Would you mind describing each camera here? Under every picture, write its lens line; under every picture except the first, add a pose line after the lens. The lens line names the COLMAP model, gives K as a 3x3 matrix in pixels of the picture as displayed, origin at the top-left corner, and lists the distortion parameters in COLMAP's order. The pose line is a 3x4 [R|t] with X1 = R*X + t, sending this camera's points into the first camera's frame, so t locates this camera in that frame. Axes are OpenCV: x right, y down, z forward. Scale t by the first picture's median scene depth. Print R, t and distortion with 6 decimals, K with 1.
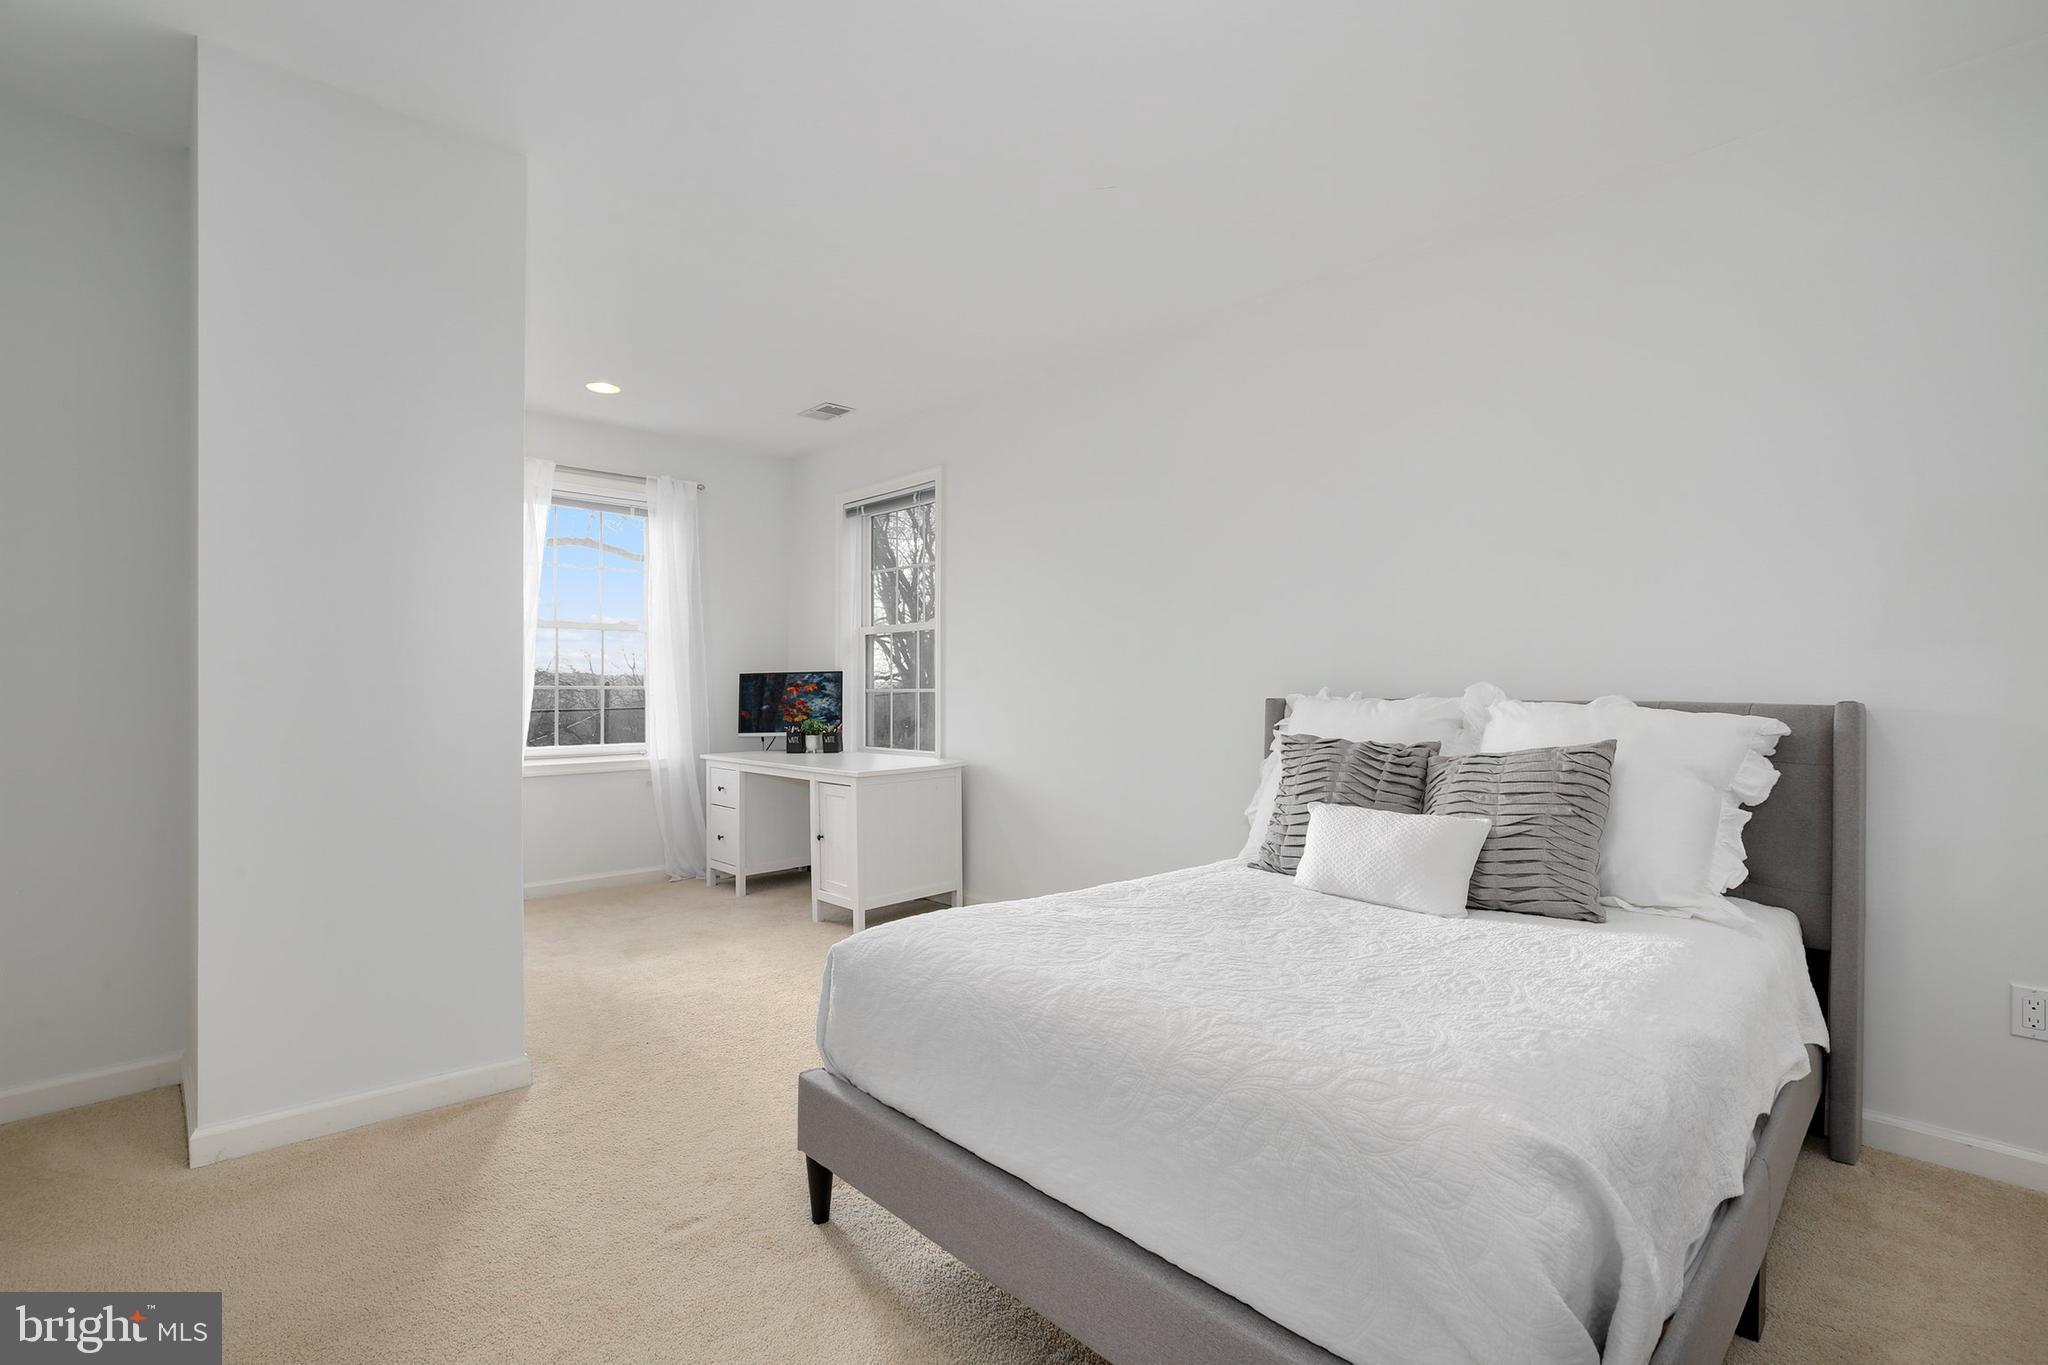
lens RADIAL K [[963.3, 0, 1024.0], [0, 963.3, 682.5], [0, 0, 1]] dist [-0.023557, 0.001157]
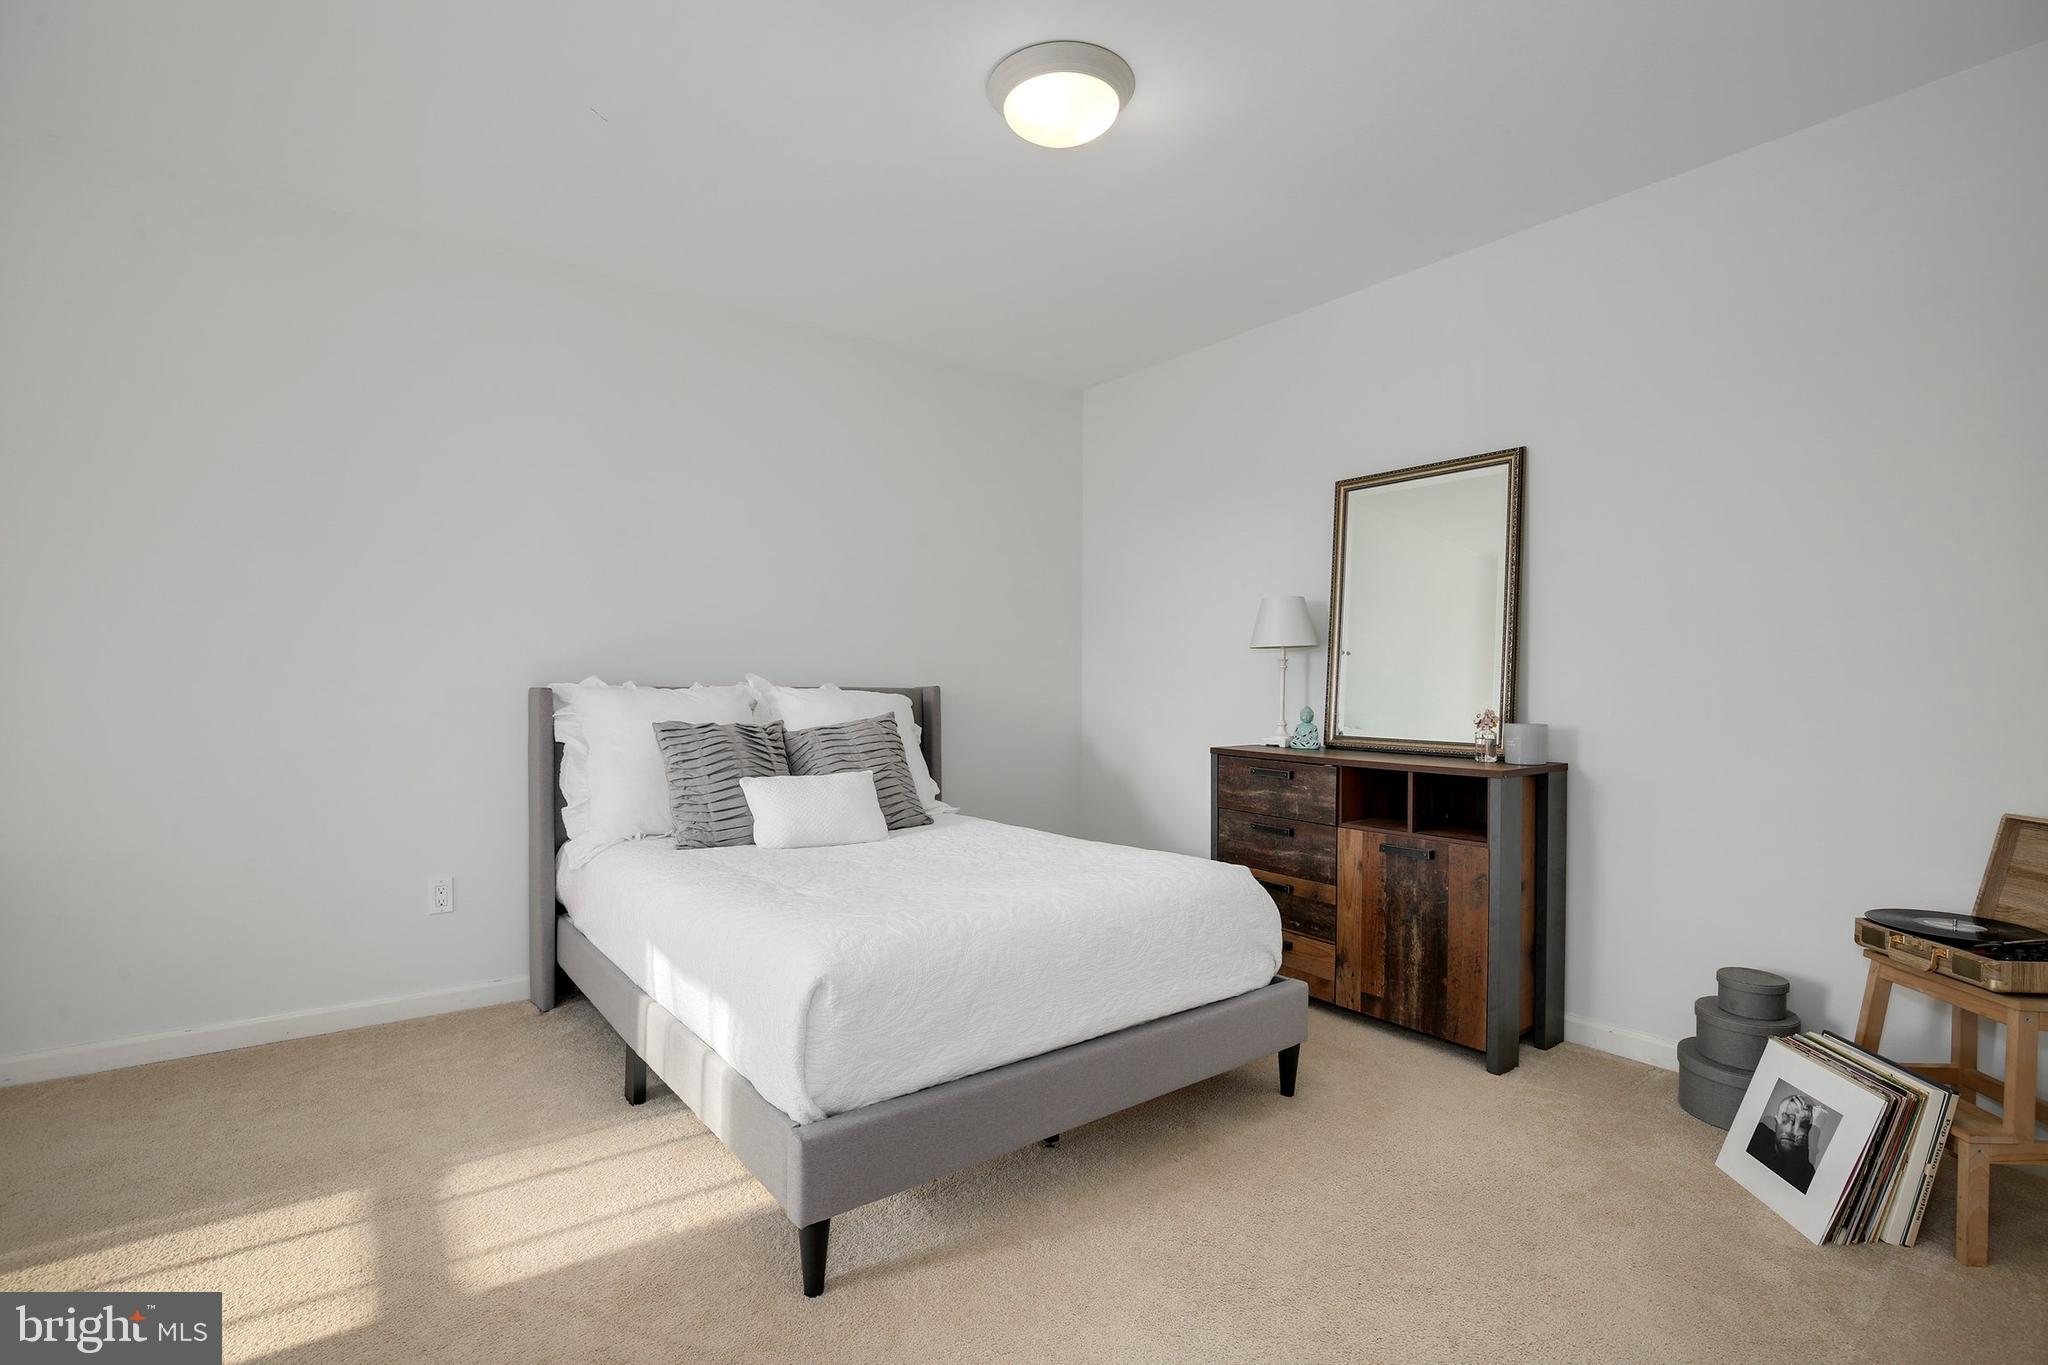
lens RADIAL K [[933.6, 0, 1023.6], [0, 933.6, 694.1], [0, 0, 1]] dist [-0.008370, 0.000258]
pose [[0.122839, -0.021420, 0.992195, -0.834820], [-0.008061, 0.999713, 0.022580, -0.004150], [-0.992394, -0.010772, 0.122631, 0.577110]]
